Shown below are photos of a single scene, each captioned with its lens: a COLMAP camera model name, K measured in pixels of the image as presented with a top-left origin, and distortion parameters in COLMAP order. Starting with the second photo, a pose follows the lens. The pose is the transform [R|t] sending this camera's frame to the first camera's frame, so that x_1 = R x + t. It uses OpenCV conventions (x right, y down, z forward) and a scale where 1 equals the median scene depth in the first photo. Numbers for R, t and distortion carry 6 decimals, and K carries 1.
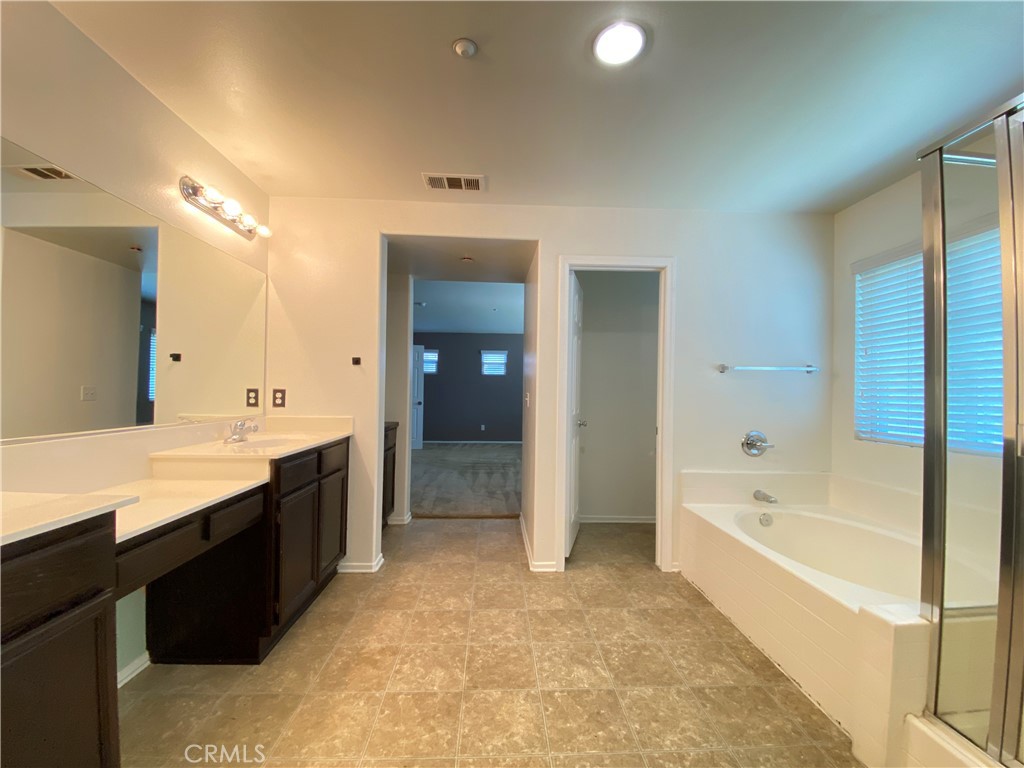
lens RADIAL K [[415.2, 0, 510.0], [0, 415.2, 383.3], [0, 0, 1]] dist [0.007530, -0.012790]
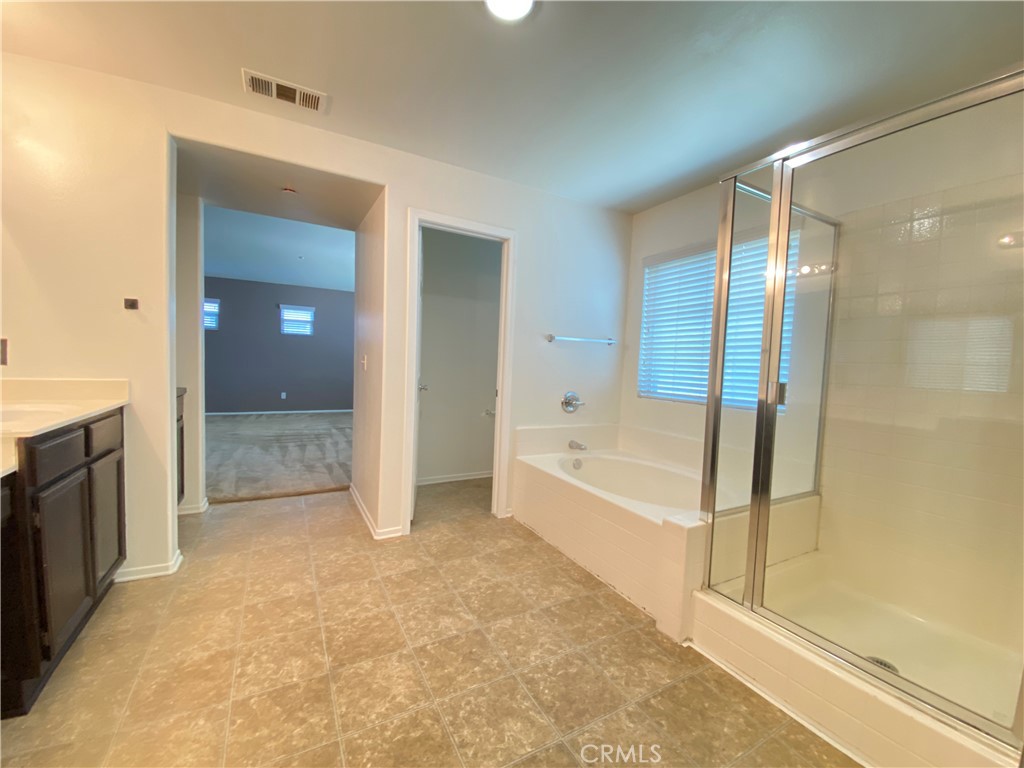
lens RADIAL K [[415.2, 0, 510.9], [0, 415.2, 384.7], [0, 0, 1]] dist [0.007530, -0.012790]
pose [[0.893830, -0.004055, 0.448388, -0.136320], [-0.033306, 0.996597, 0.075406, 0.015299], [-0.447167, -0.082334, 0.890653, 0.040333]]
